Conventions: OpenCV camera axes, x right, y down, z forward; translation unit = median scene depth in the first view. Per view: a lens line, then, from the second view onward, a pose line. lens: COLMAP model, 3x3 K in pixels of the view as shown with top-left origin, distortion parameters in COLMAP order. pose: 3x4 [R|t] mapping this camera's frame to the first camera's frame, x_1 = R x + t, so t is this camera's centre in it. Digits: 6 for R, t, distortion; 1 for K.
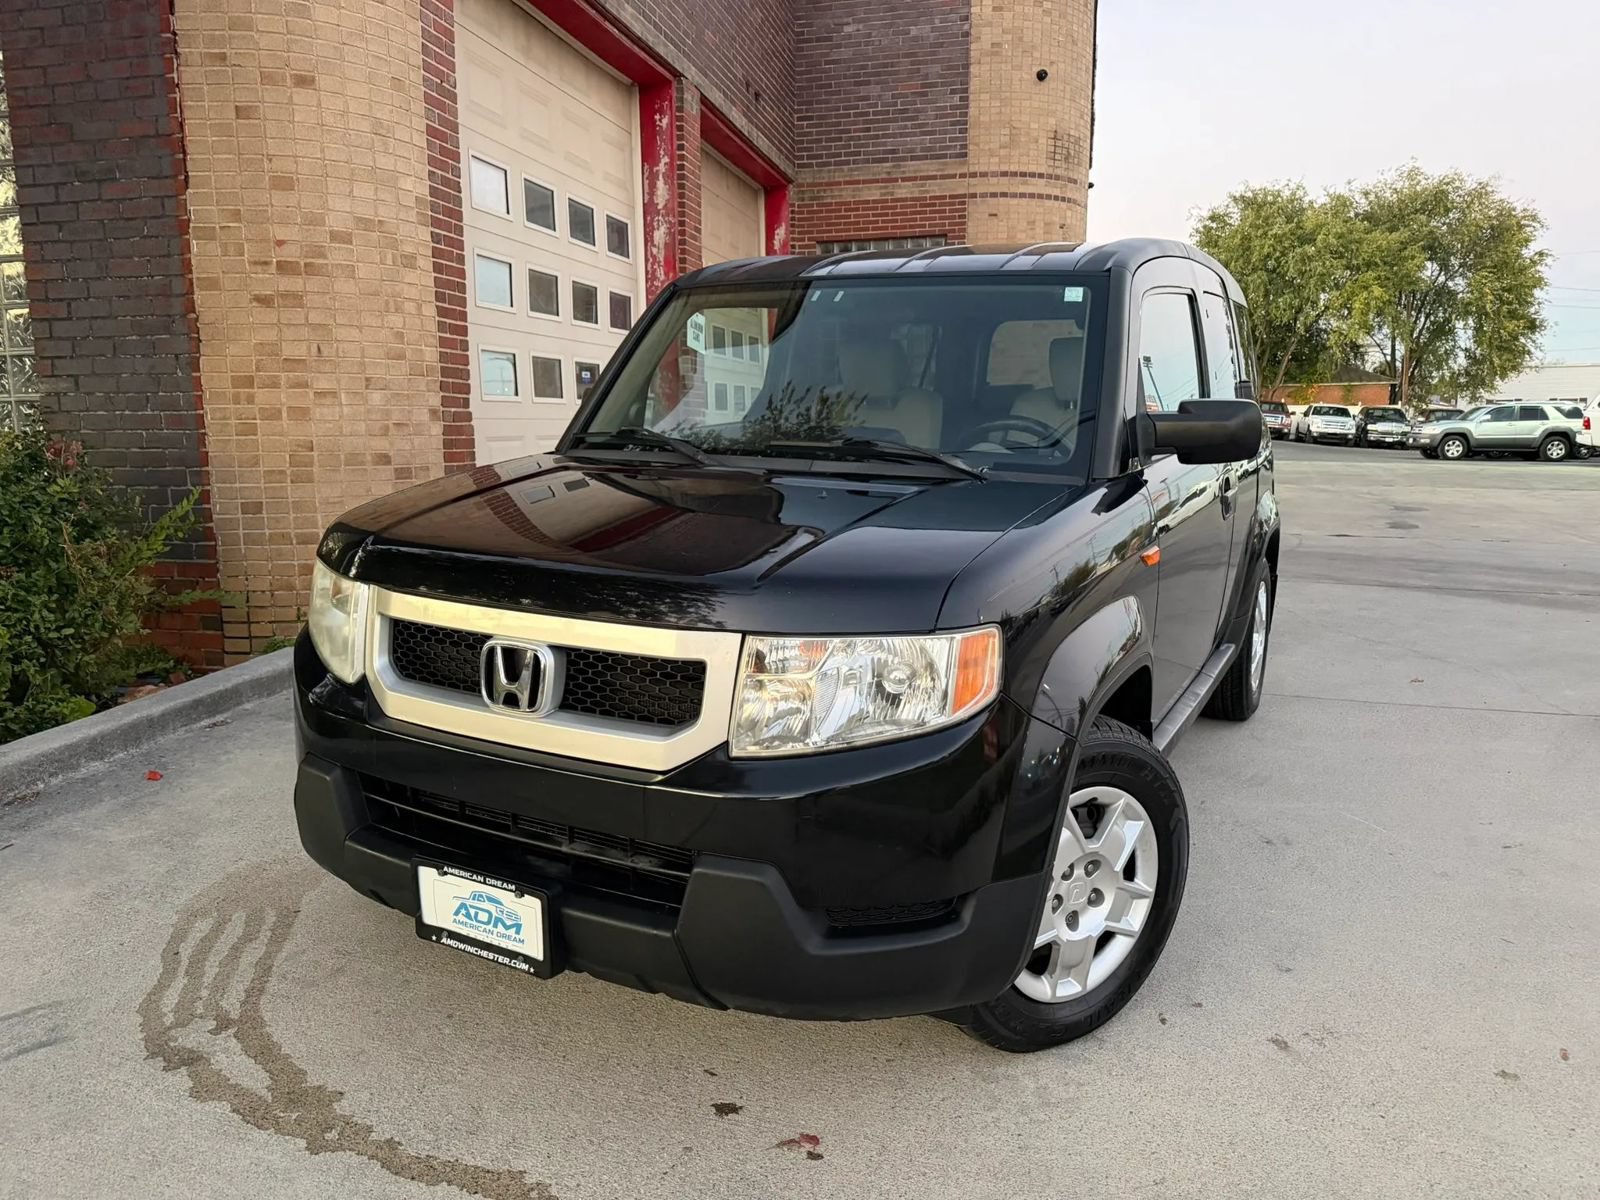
lens RADIAL K [[1119.9, 0, 794.6], [0, 1119.9, 585.9], [0, 0, 1]] dist [0.042977, -0.054464]
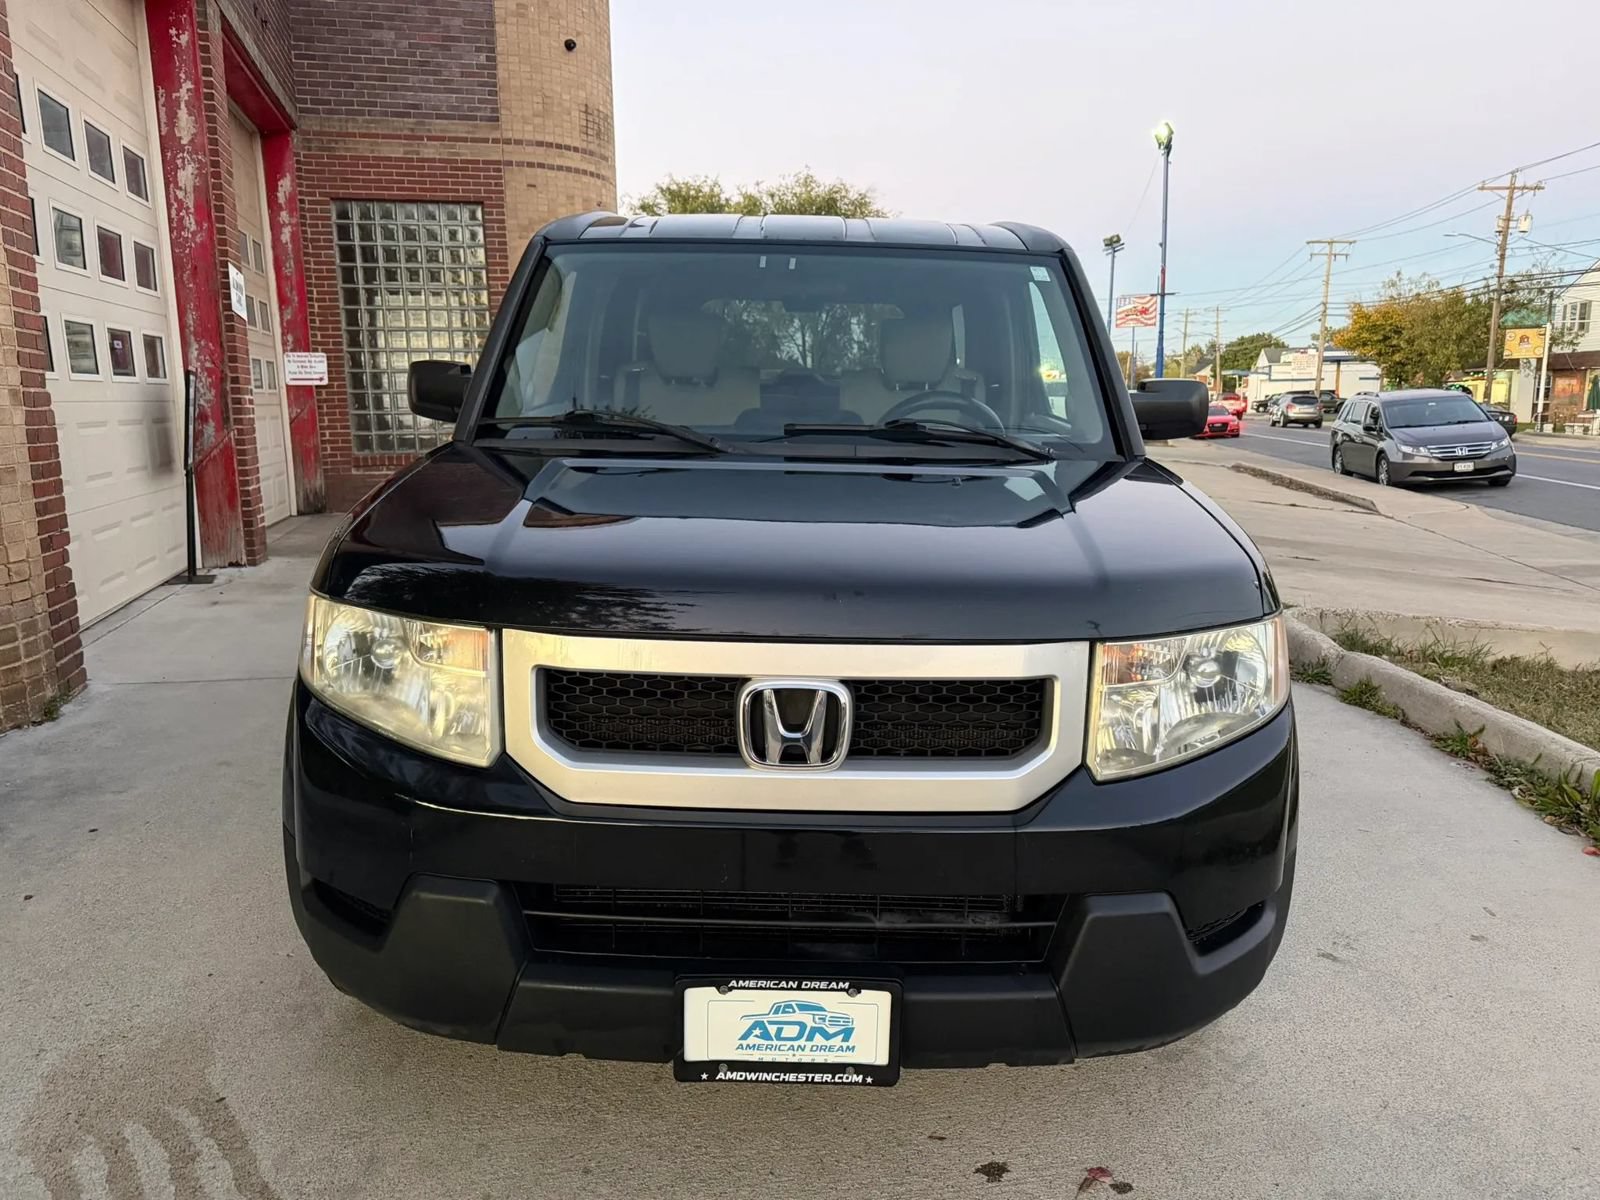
lens RADIAL K [[1119.9, 0, 794.6], [0, 1119.9, 585.9], [0, 0, 1]] dist [0.042977, -0.054464]
pose [[0.883142, -0.082215, 0.461845, -0.145823], [0.074287, 0.996610, 0.035358, -0.010919], [-0.463186, 0.003083, 0.886256, 0.070531]]
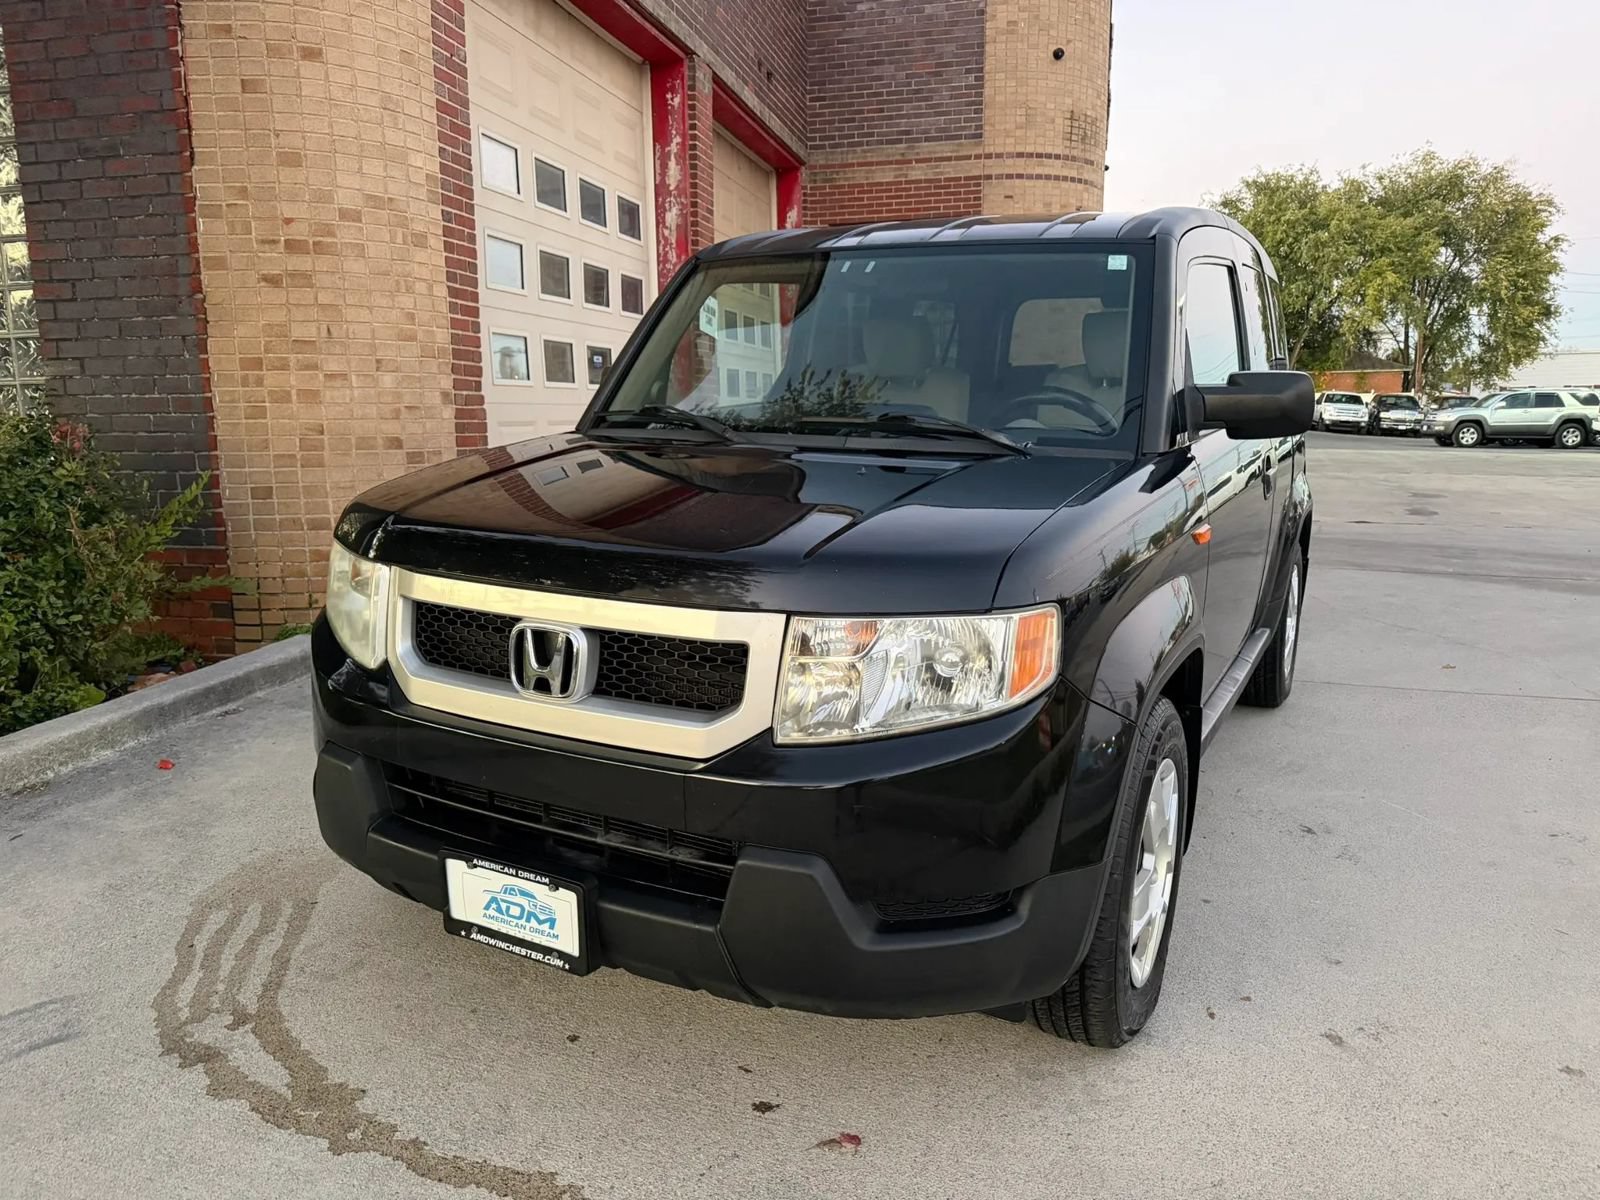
lens RADIAL K [[1123.6, 0, 799.5], [0, 1123.6, 595.1], [0, 0, 1]] dist [0.031385, -0.041105]
pose [[0.999995, -0.001508, -0.002886, -0.006531], [0.001556, 0.999854, 0.017013, 0.002279], [0.002860, -0.017017, 0.999851, 0.010624]]
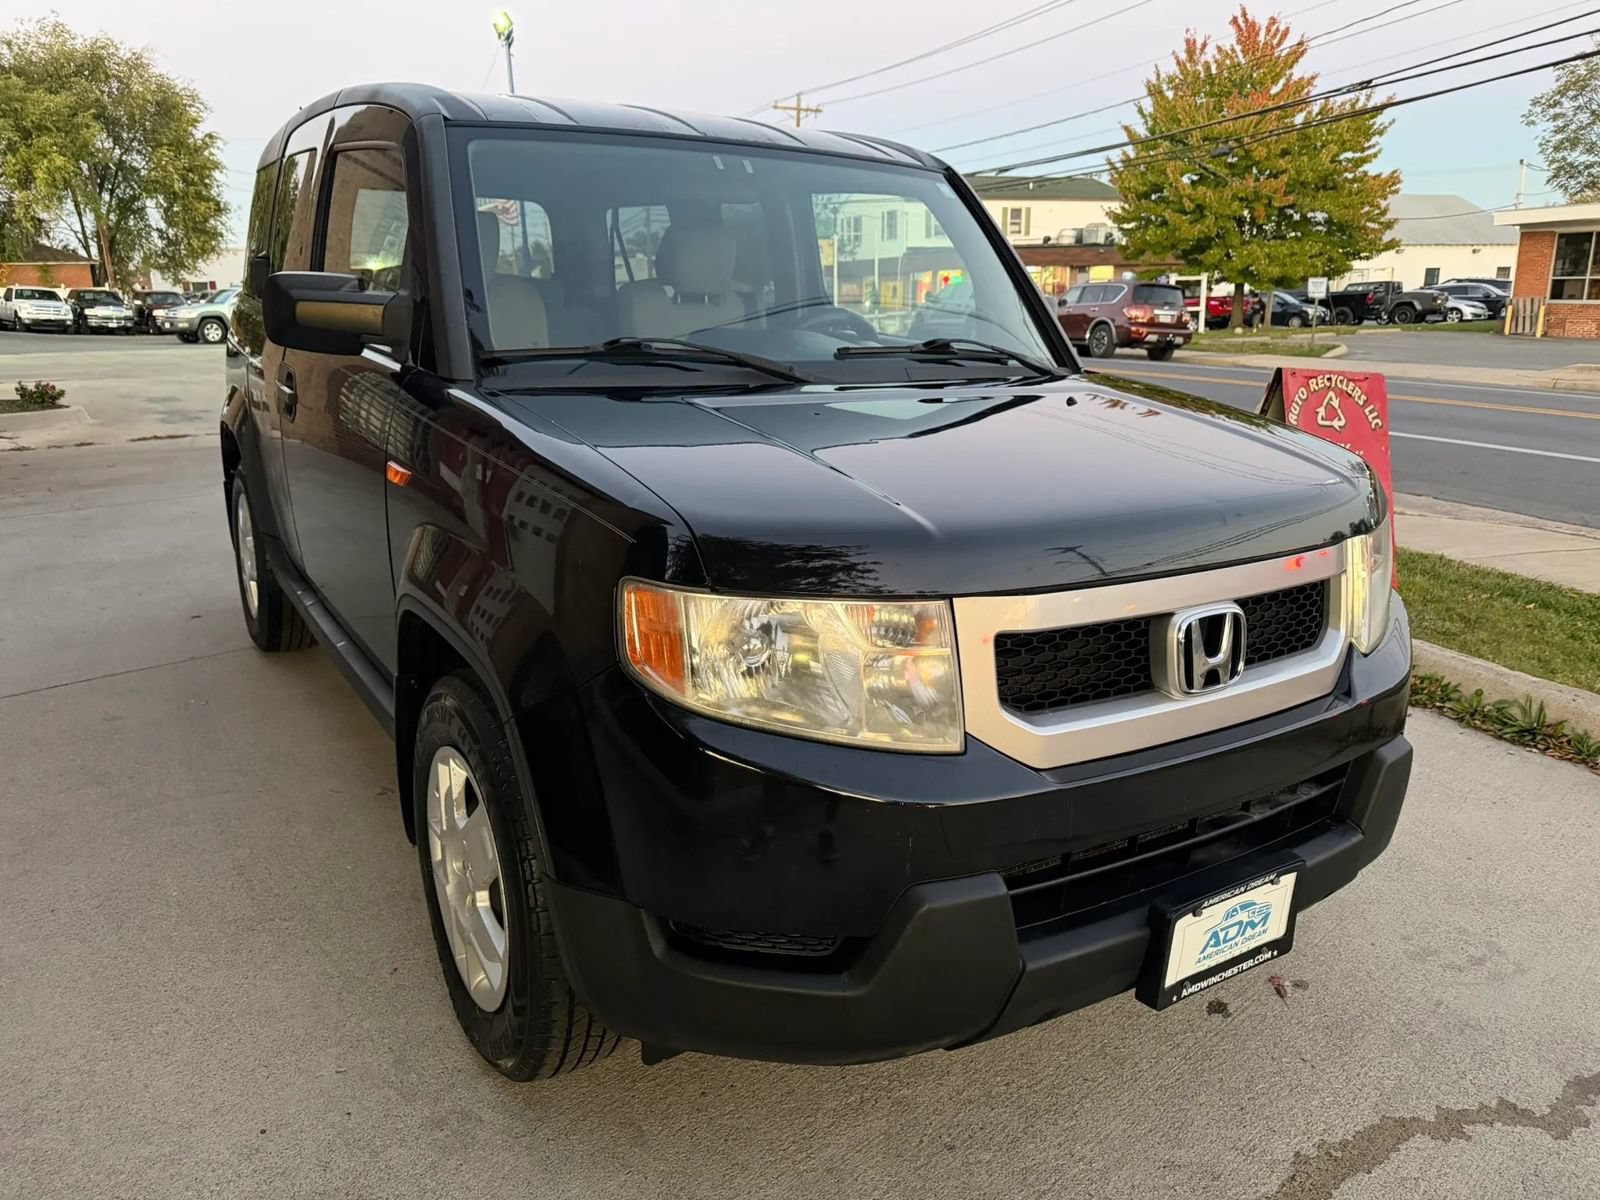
lens RADIAL K [[1121.6, 0, 800.0], [0, 1121.6, 600.0], [0, 0, 1]] dist [0.020974, -0.026441]
pose [[0.489241, -0.233210, 0.840391, -0.258768], [0.137382, 0.972164, 0.189800, -0.036456], [-0.861261, 0.022597, 0.507661, 0.201873]]
